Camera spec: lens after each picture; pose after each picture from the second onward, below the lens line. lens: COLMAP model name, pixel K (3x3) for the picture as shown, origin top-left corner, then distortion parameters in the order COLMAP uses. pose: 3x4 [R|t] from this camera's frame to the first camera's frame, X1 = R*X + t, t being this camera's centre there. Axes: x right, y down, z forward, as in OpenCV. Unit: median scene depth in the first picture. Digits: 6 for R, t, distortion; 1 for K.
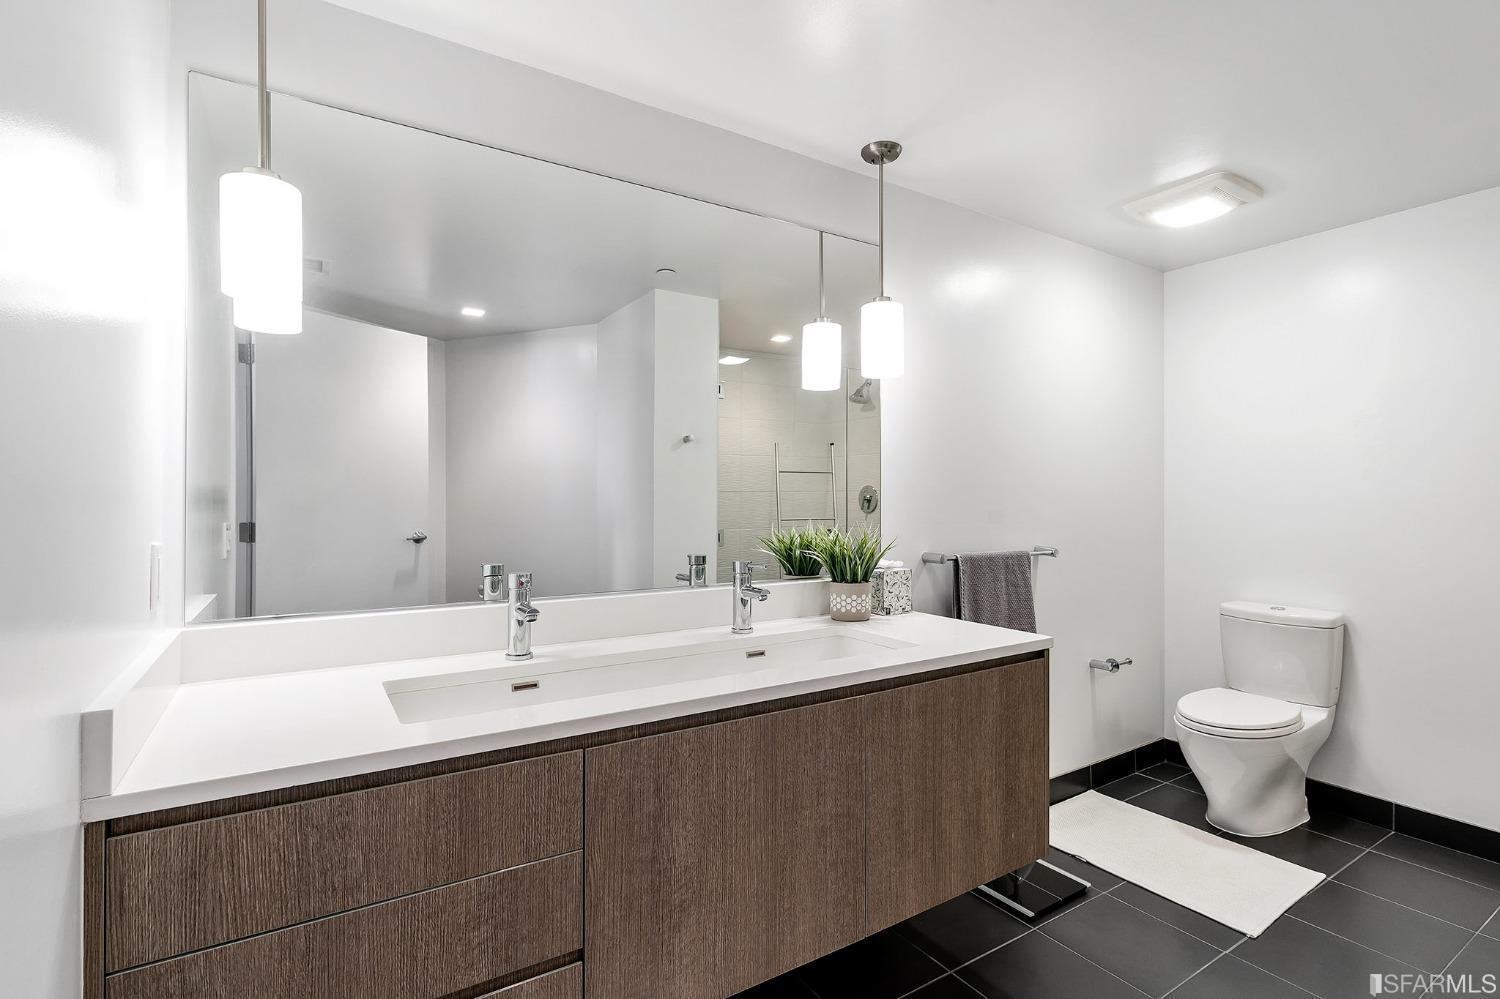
lens RADIAL K [[705.3, 0, 750.0], [0, 705.3, 499.5], [0, 0, 1]] dist [-0.007702, -0.000162]
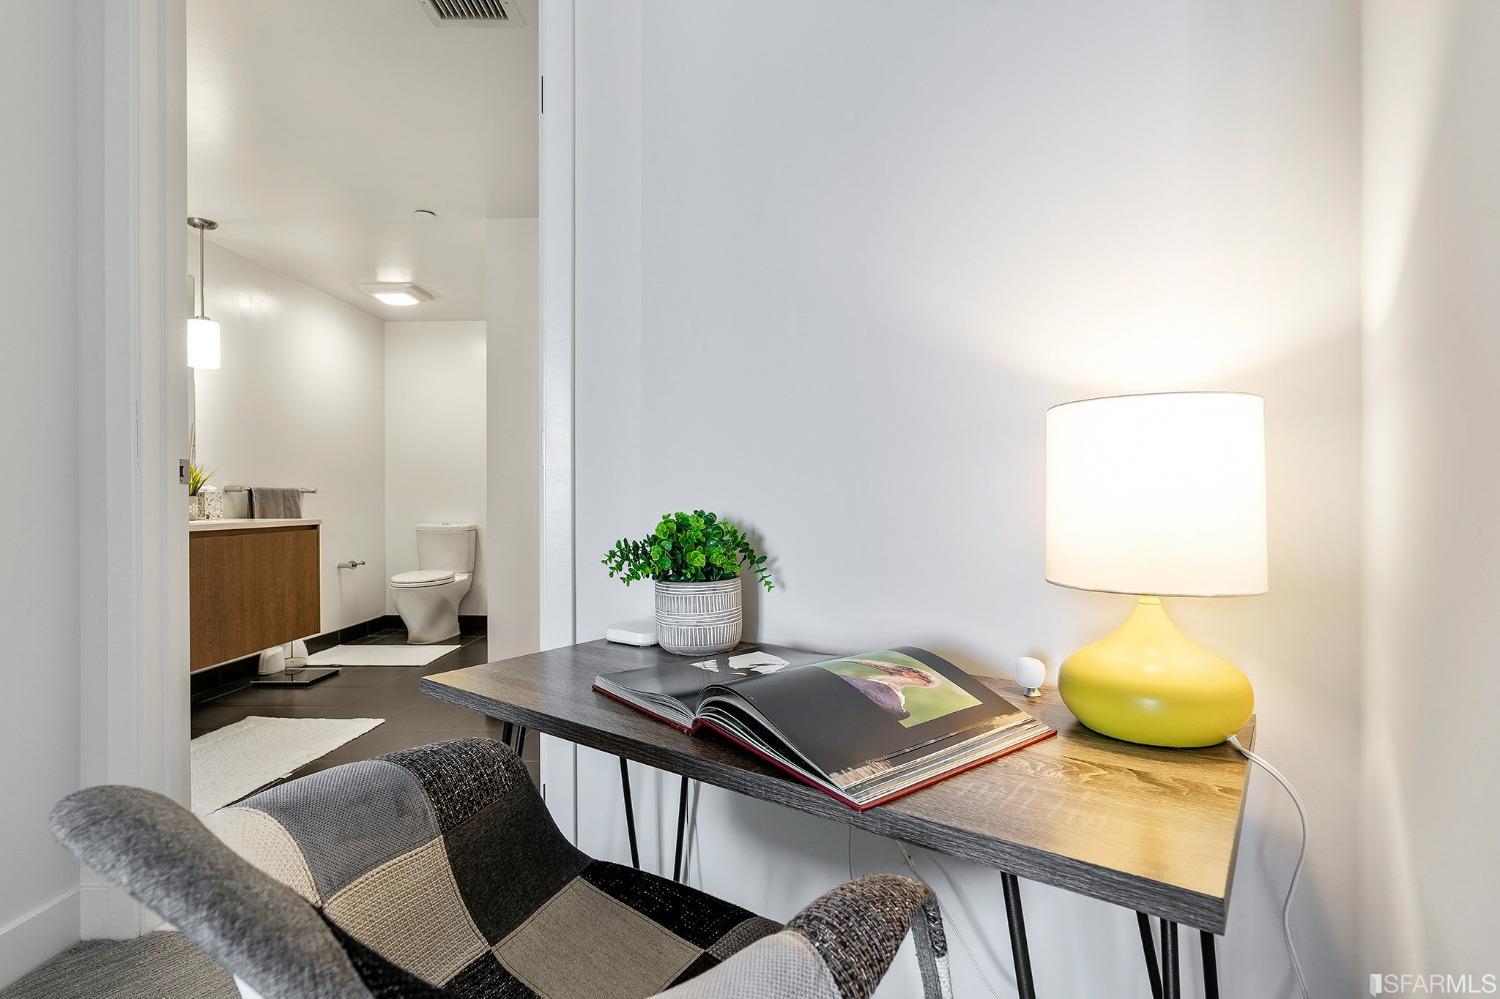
lens RADIAL K [[705.3, 0, 750.0], [0, 705.3, 499.5], [0, 0, 1]] dist [-0.007702, -0.000162]
pose [[0.545691, -0.002680, 0.837982, -0.392866], [0.006149, 0.999981, -0.000806, 0.110720], [-0.837964, 0.005593, 0.545697, -0.747799]]
